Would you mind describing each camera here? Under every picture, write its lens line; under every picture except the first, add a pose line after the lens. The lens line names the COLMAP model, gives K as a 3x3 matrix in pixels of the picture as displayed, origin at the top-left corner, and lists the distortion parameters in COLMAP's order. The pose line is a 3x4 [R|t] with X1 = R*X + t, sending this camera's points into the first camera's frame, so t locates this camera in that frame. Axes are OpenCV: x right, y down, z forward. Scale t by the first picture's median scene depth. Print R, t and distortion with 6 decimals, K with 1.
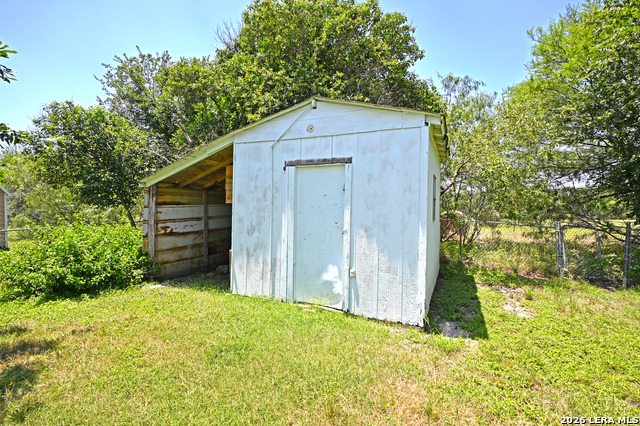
lens RADIAL K [[329.1, 0, 320.0], [0, 329.1, 213.0], [0, 0, 1]] dist [0.000433, 0.000107]
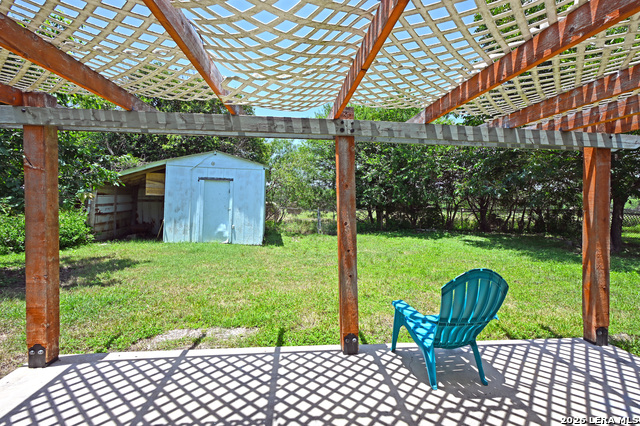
lens RADIAL K [[329.1, 0, 320.0], [0, 329.1, 213.0], [0, 0, 1]] dist [0.000433, 0.000107]
pose [[0.860416, 0.000319, 0.509593, -0.516363], [-0.013748, 0.999650, 0.022586, 0.016832], [-0.509408, -0.026439, 0.860119, -1.236057]]
